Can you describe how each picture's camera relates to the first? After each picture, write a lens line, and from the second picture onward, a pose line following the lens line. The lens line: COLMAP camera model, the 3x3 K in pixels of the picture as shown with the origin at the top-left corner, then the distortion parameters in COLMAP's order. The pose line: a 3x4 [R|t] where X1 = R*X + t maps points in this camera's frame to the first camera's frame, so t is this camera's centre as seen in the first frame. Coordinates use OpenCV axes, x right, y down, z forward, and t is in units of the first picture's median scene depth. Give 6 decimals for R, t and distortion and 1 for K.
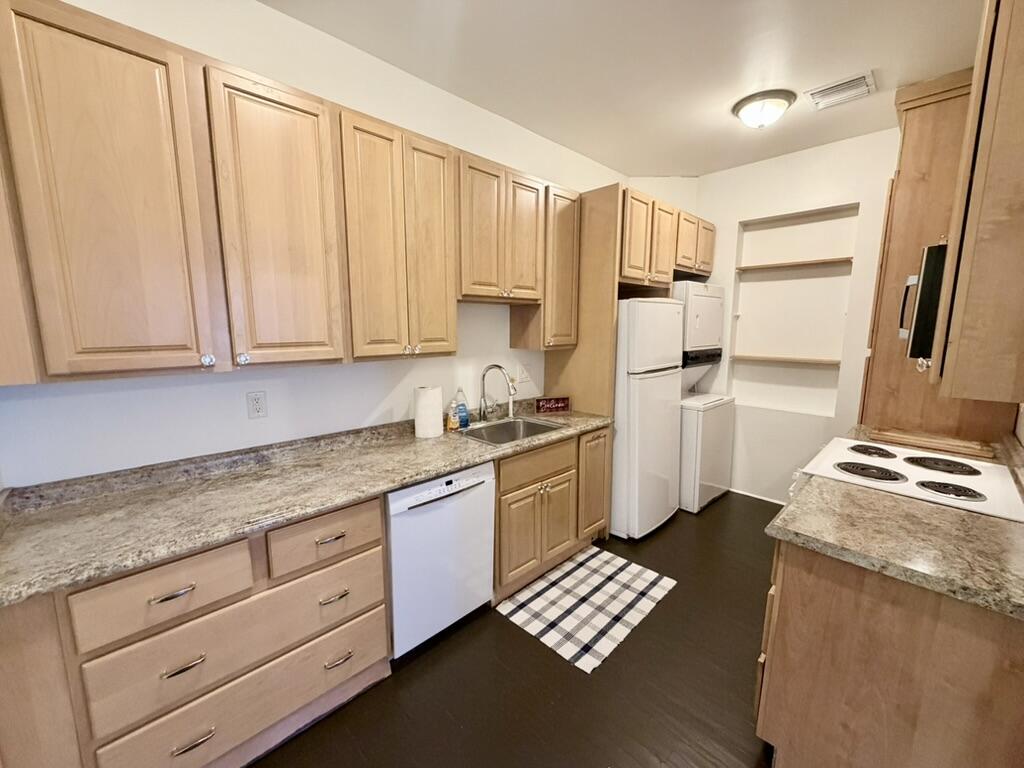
lens RADIAL K [[410.1, 0, 507.0], [0, 410.1, 385.5], [0, 0, 1]] dist [0.003111, -0.001118]
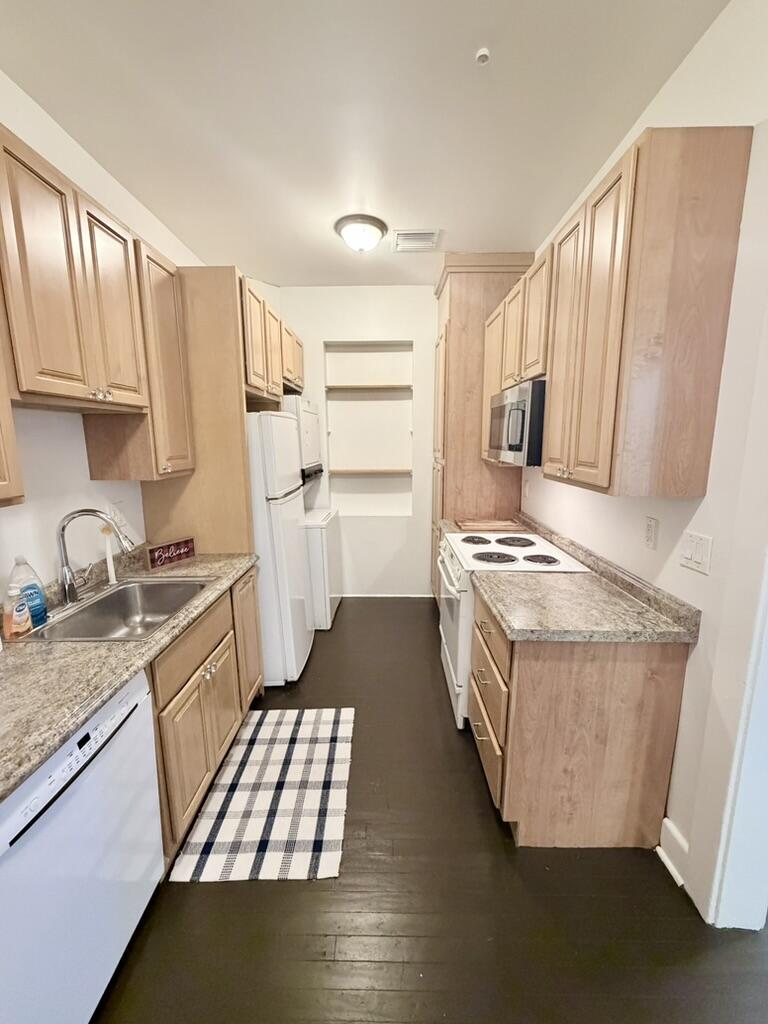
lens RADIAL K [[410.1, 0, 384.8], [0, 410.1, 508.6], [0, 0, 1]] dist [0.003111, -0.001118]
pose [[0.696627, -0.125733, 0.706330, -0.157004], [0.113276, 0.991450, 0.064766, -0.042000], [-0.708434, 0.034893, 0.704914, 0.246410]]
